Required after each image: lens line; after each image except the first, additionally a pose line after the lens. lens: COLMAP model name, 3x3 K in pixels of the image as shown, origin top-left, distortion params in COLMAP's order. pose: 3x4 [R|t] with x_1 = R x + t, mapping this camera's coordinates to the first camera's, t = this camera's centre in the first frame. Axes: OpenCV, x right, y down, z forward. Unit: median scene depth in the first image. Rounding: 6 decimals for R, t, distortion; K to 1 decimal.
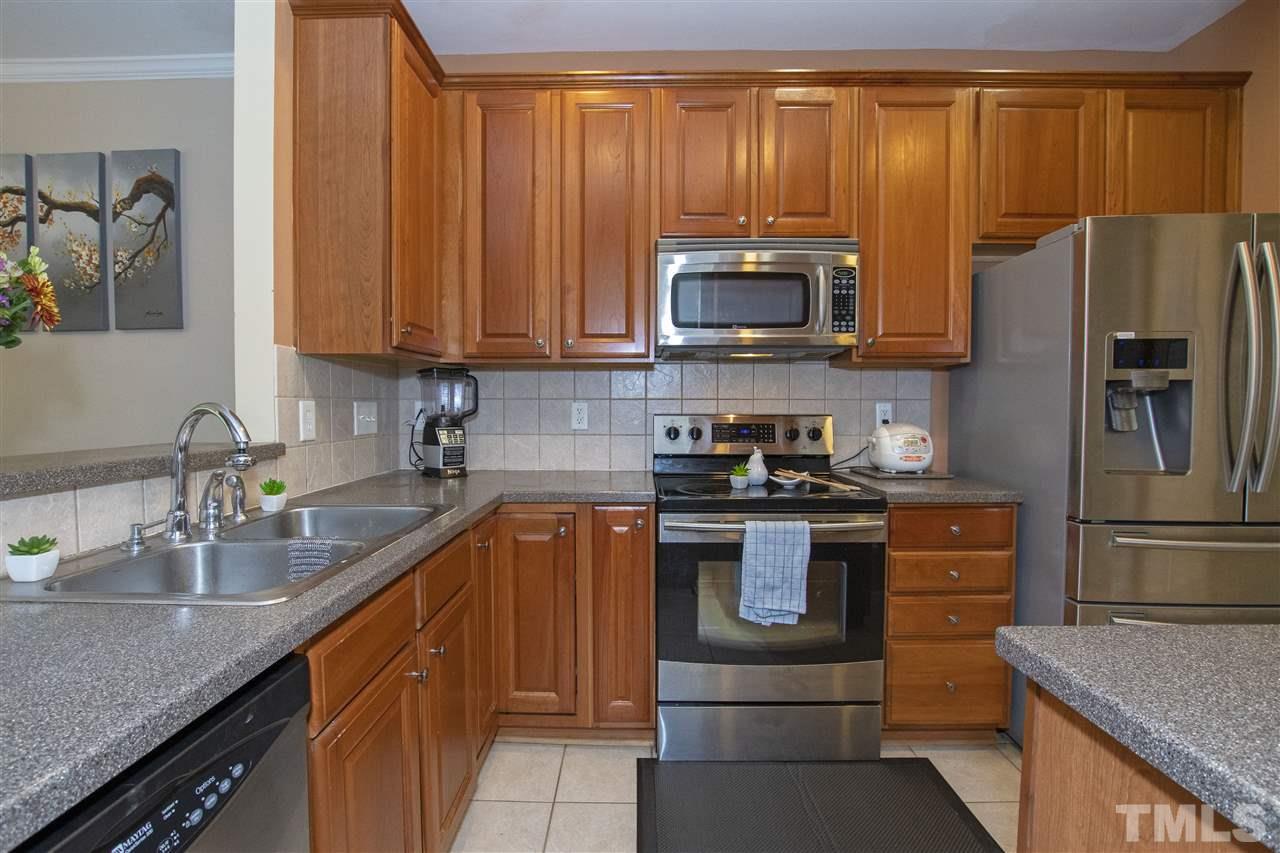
lens RADIAL K [[572.5, 0, 632.9], [0, 572.5, 420.7], [0, 0, 1]] dist [-0.017842, 0.000644]
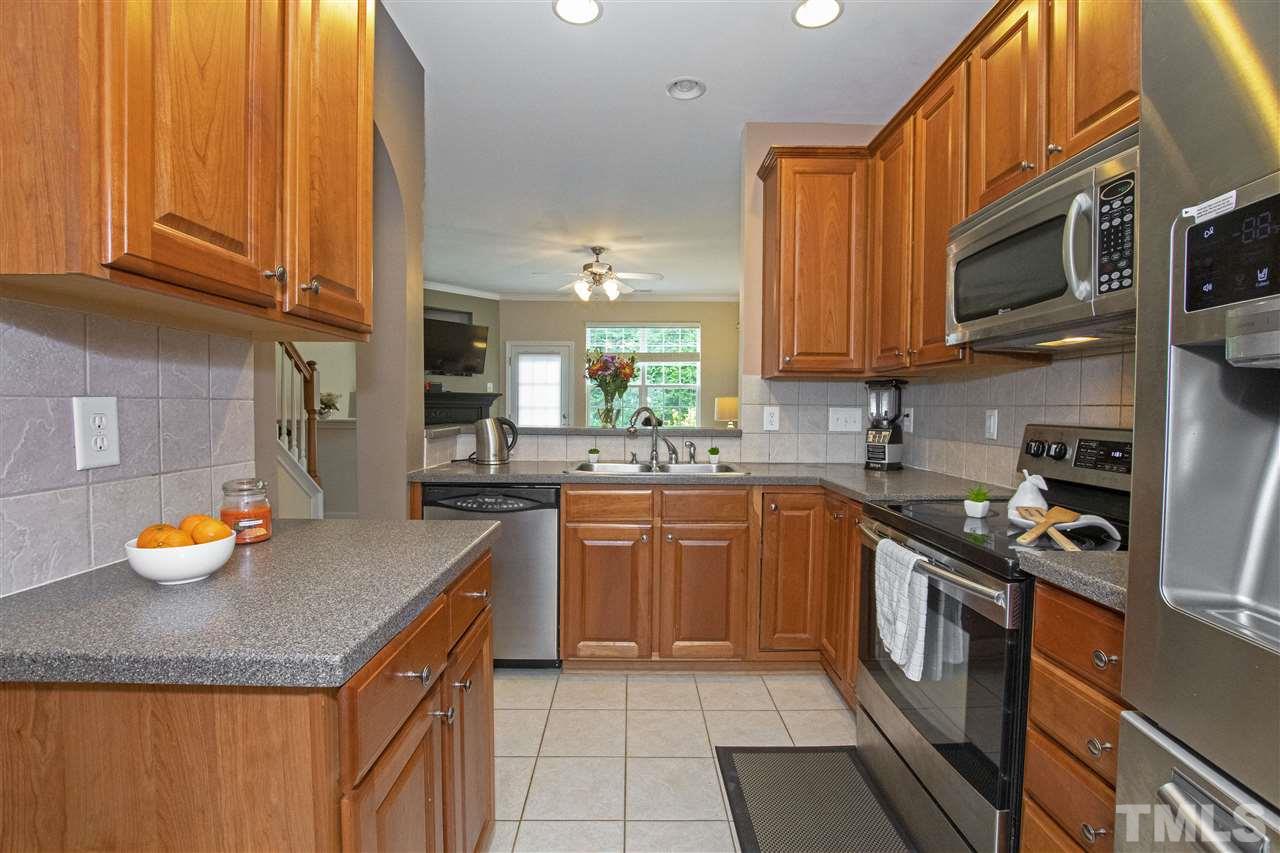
lens RADIAL K [[549.7, 0, 642.8], [0, 549.7, 429.4], [0, 0, 1]] dist [-0.036454, 0.000462]
pose [[0.036481, 0.038307, -0.998600, 0.899170], [-0.040520, 0.998500, 0.036823, -0.011792], [0.998512, 0.039120, 0.037979, 0.493560]]
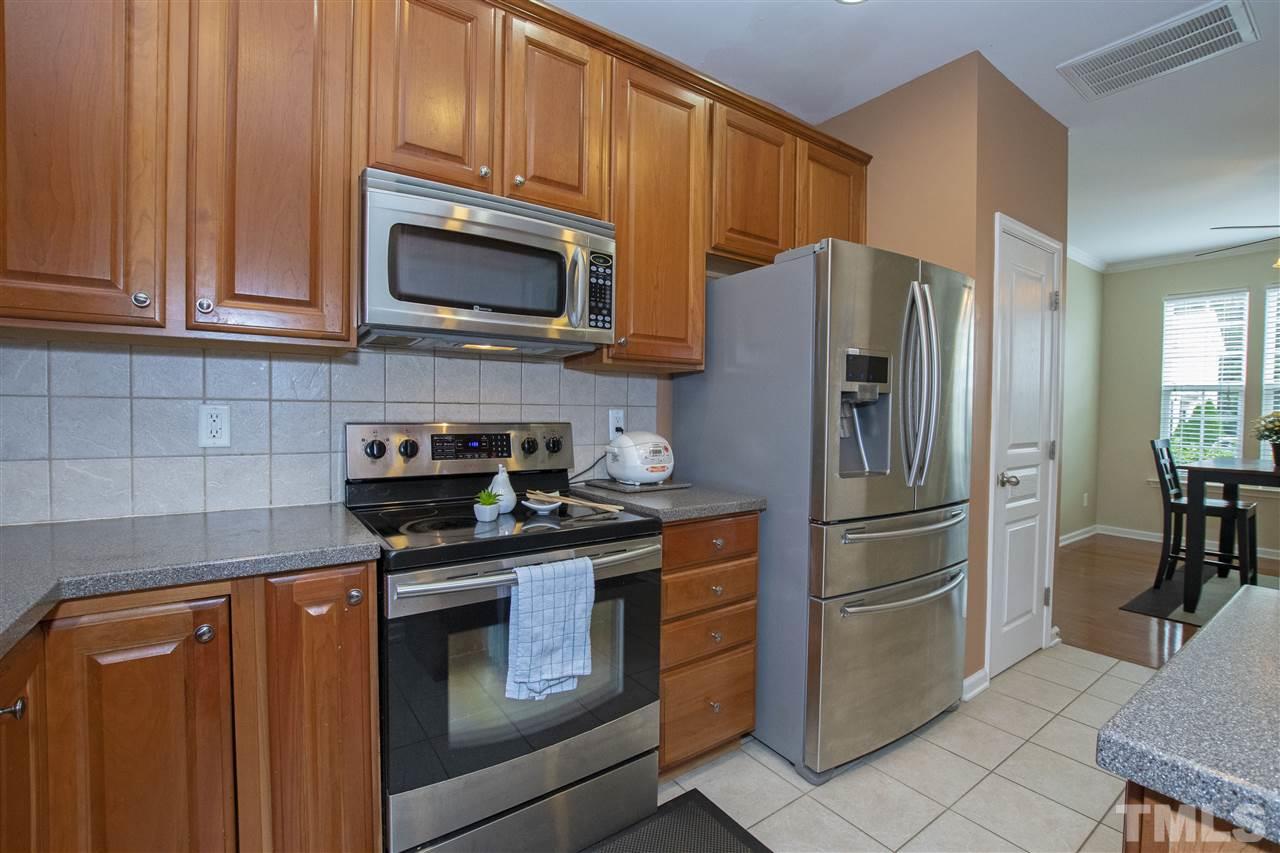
lens RADIAL K [[561.4, 0, 638.0], [0, 561.4, 423.1], [0, 0, 1]] dist [-0.025953, 0.000295]
pose [[0.813754, -0.003554, 0.581198, -0.079533], [0.006450, 0.999975, -0.002917, -0.007541], [-0.581173, 0.006123, 0.813757, 0.271669]]
